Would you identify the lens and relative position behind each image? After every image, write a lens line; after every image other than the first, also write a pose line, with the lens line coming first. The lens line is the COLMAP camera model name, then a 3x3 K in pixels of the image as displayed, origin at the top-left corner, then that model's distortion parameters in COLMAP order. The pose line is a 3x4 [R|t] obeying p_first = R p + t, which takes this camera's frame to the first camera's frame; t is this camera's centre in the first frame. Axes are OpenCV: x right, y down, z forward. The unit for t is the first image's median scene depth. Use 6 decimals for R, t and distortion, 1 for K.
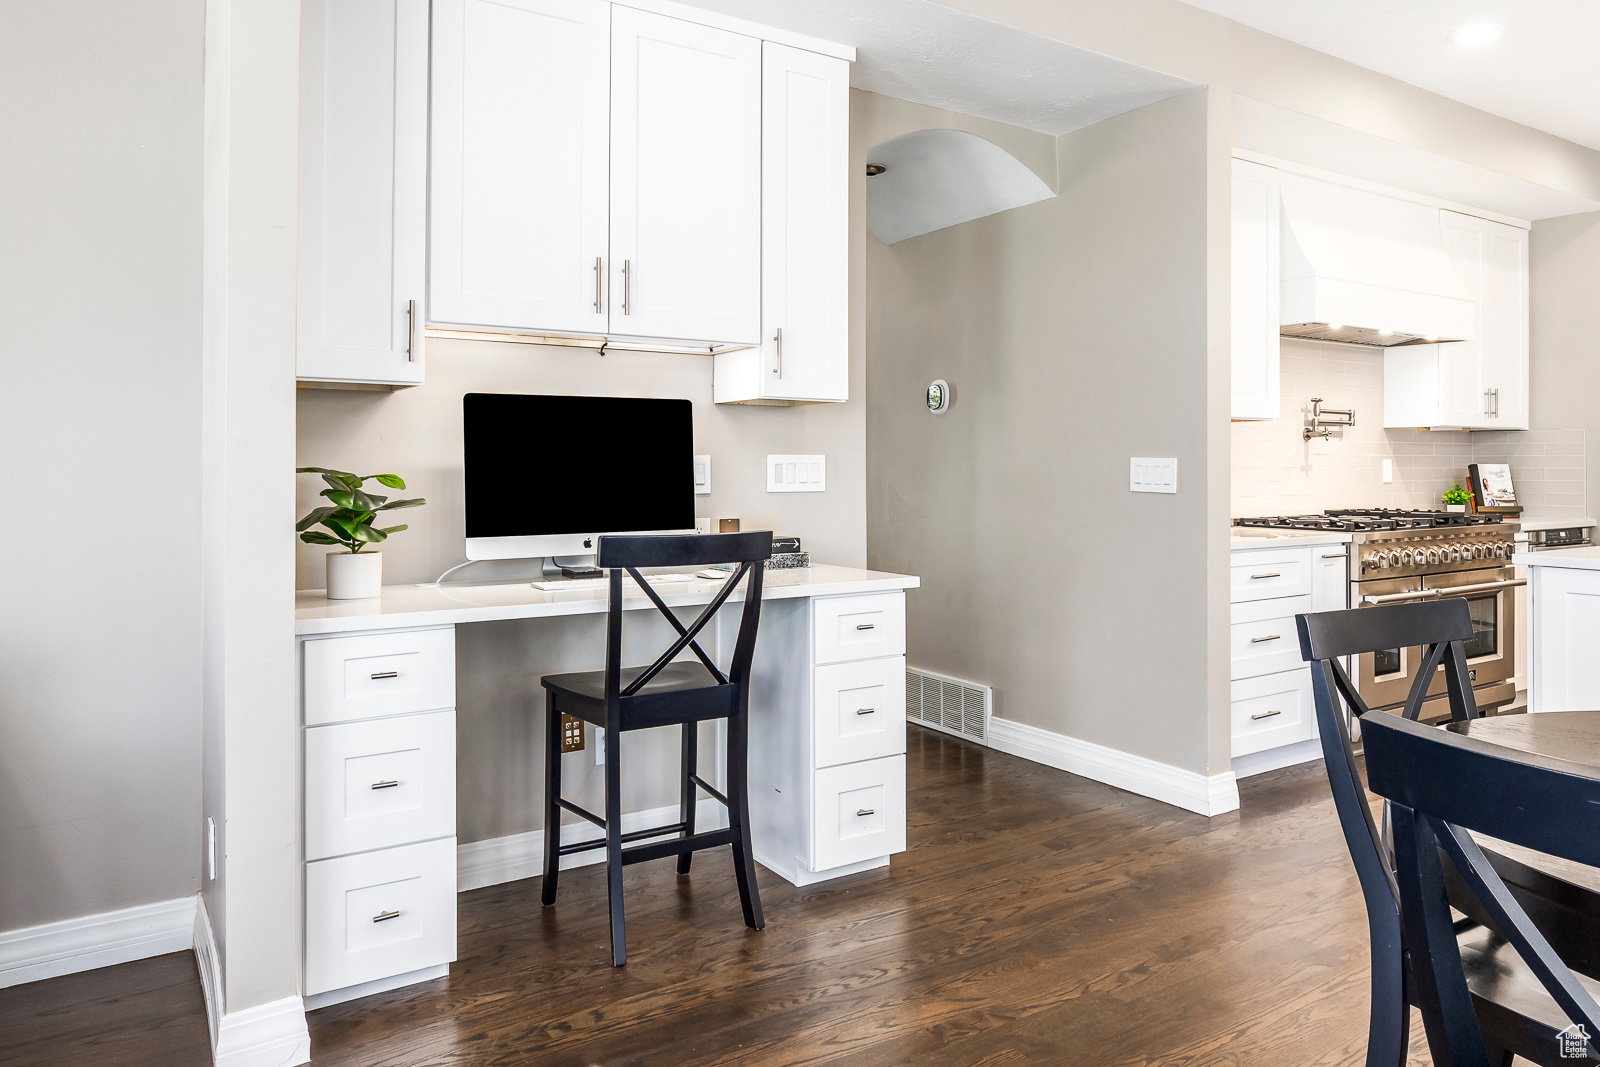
lens RADIAL K [[1140.1, 0, 921.4], [0, 1140.1, 457.8], [0, 0, 1]] dist [-0.000892, 0.000374]
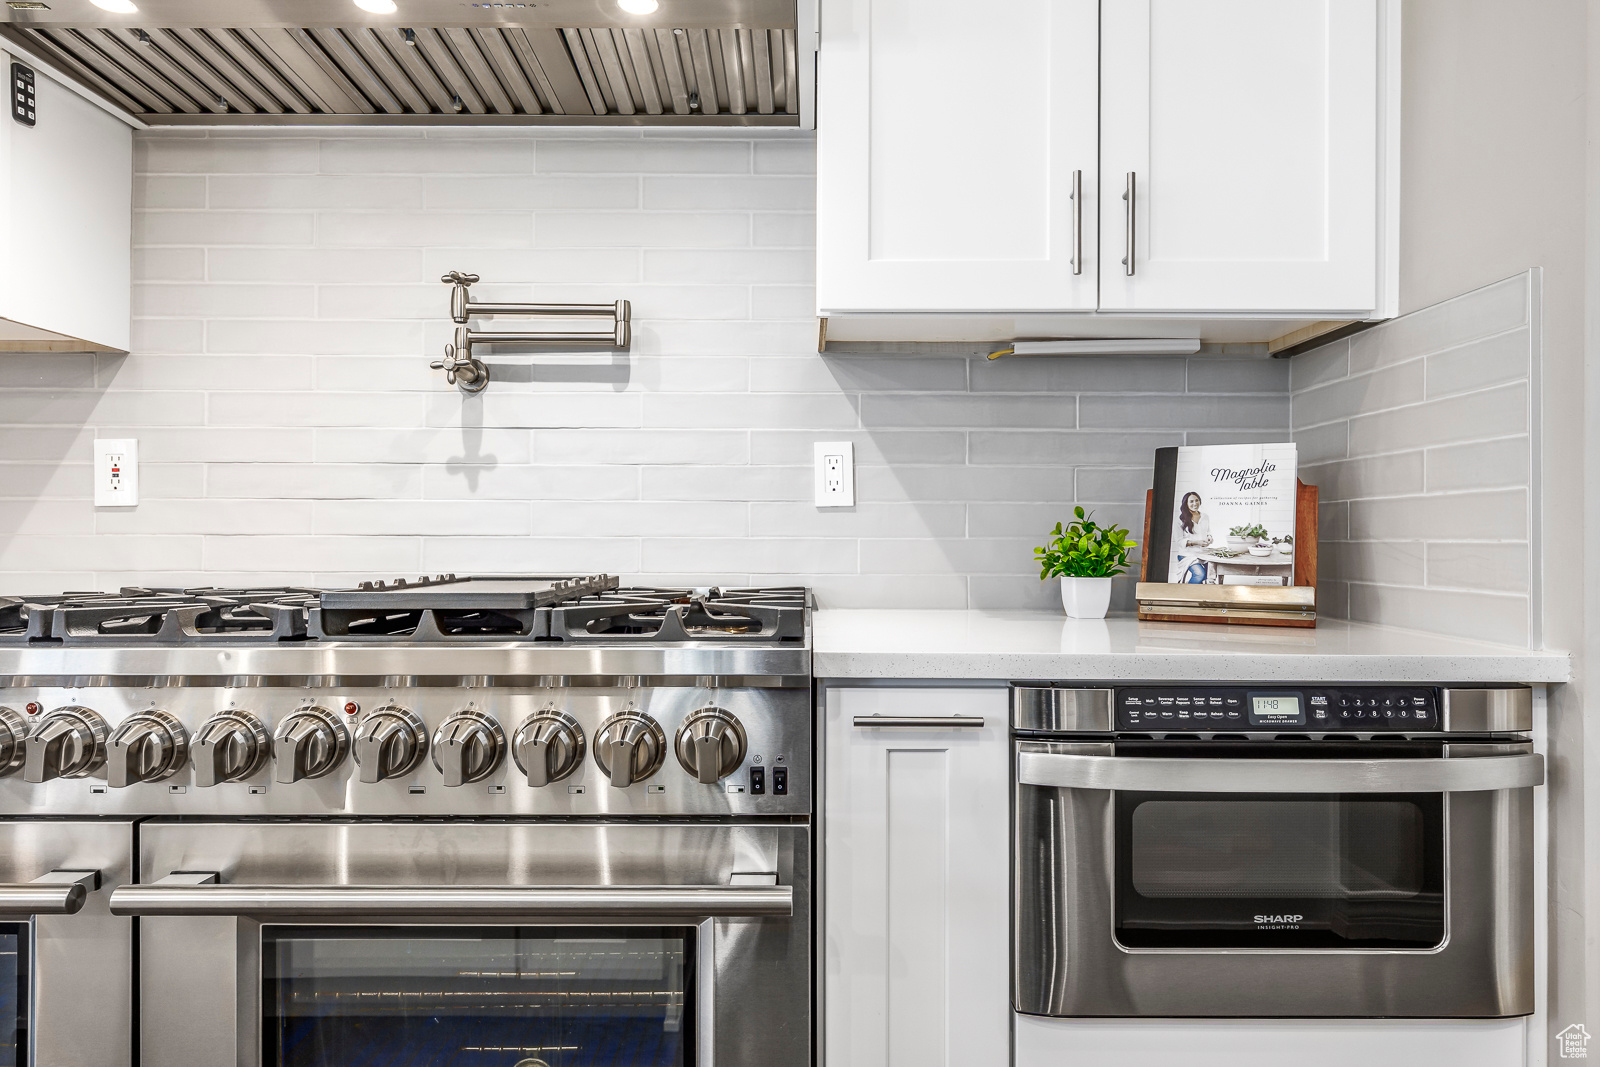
lens RADIAL K [[988.8, 0, 800.0], [0, 988.8, 533.5], [0, 0, 1]] dist [0.000929, 0.000713]
pose [[0.808917, 0.000406, -0.587923, 0.583707], [0.000401, 0.999999, 0.001243, 0.029749], [0.587923, -0.001241, 0.808916, 0.750950]]
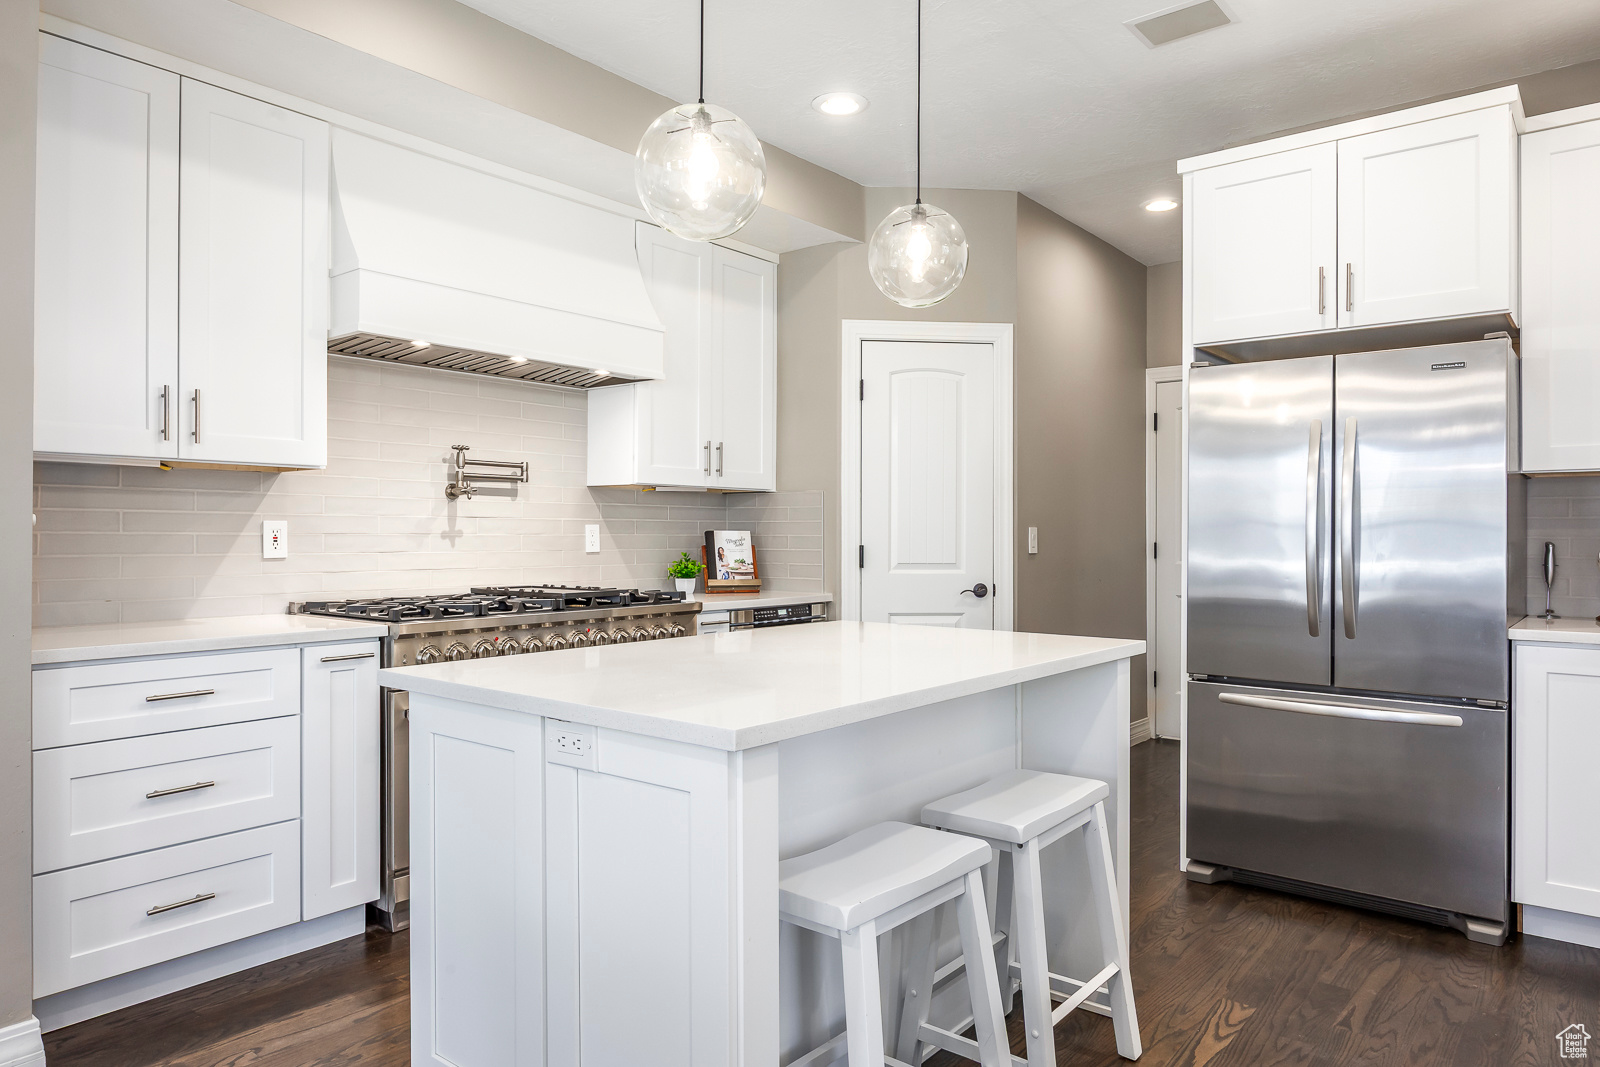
lens RADIAL K [[1031.0, 0, 800.0], [0, 1031.0, 533.5], [0, 0, 1]] dist [0.003177, 0.000099]
pose [[0.966906, 0.001421, 0.255130, 0.365478], [-0.002609, 0.999987, 0.004316, 0.004342], [-0.255120, -0.004839, 0.966897, 0.239378]]
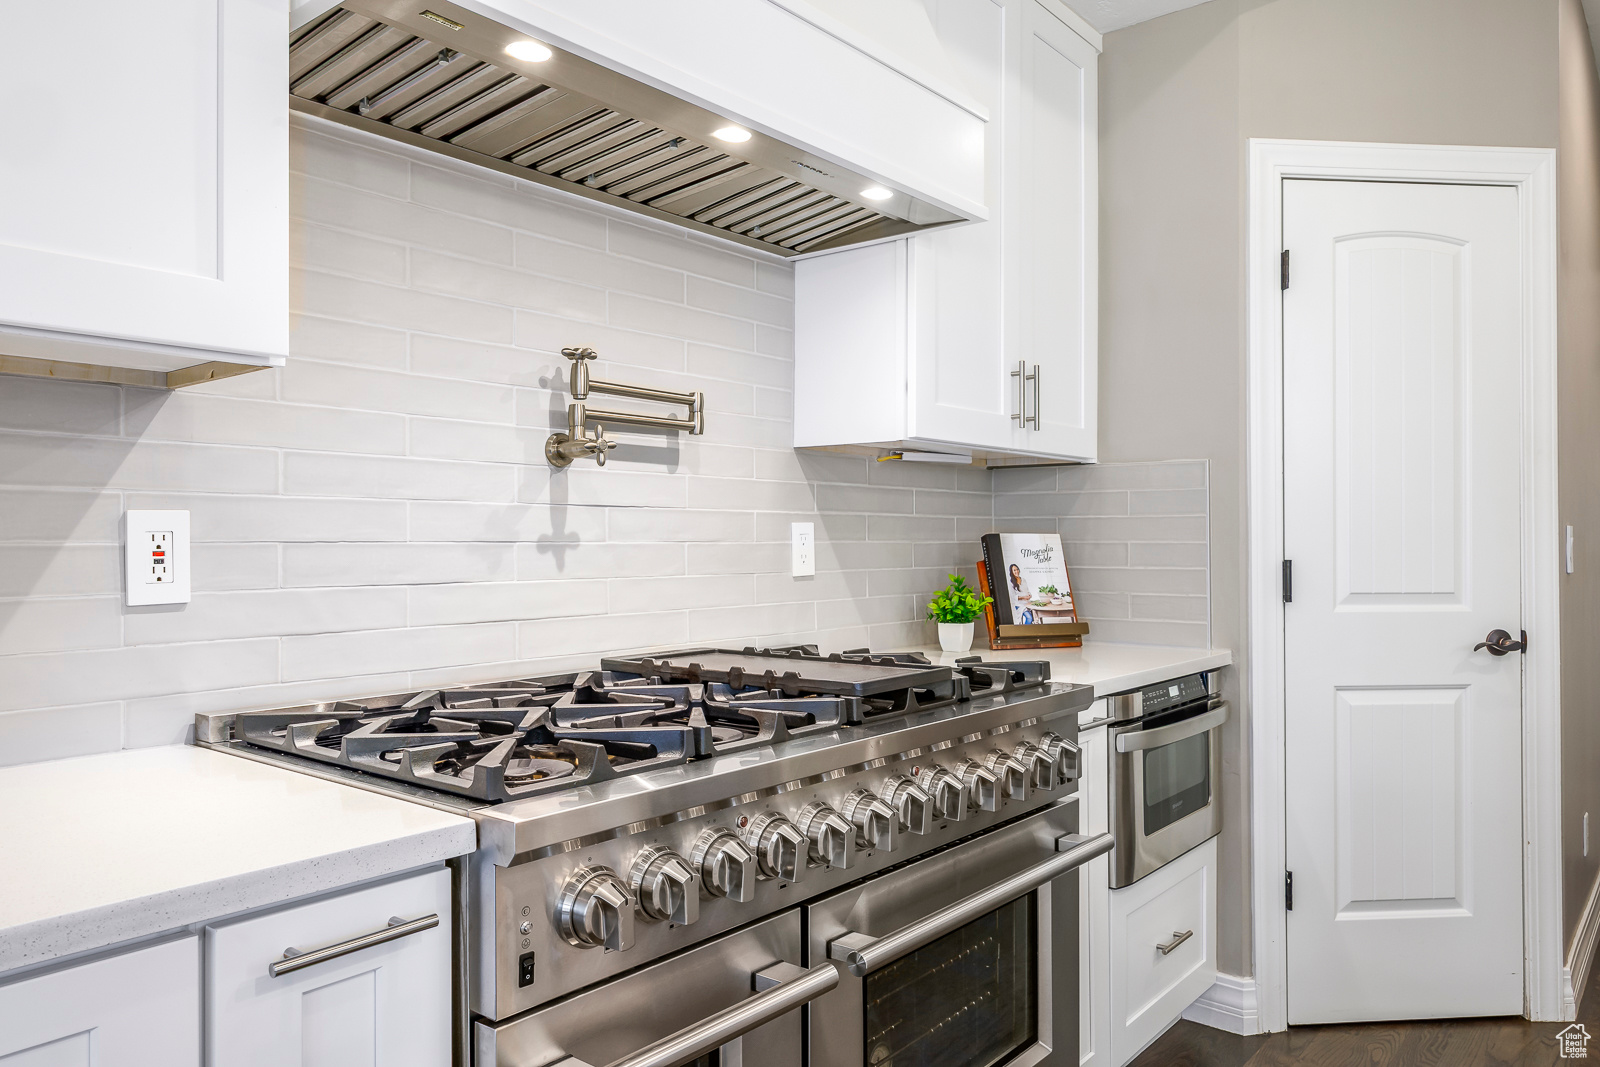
lens RADIAL K [[1118.6, 0, 800.0], [0, 1118.6, 533.5], [0, 0, 1]] dist [0.007046, -0.000319]
pose [[0.967334, -0.000795, 0.253503, 0.303021], [0.001004, 0.999999, -0.000695, 0.005965], [-0.253502, 0.000927, 0.967334, 0.598073]]
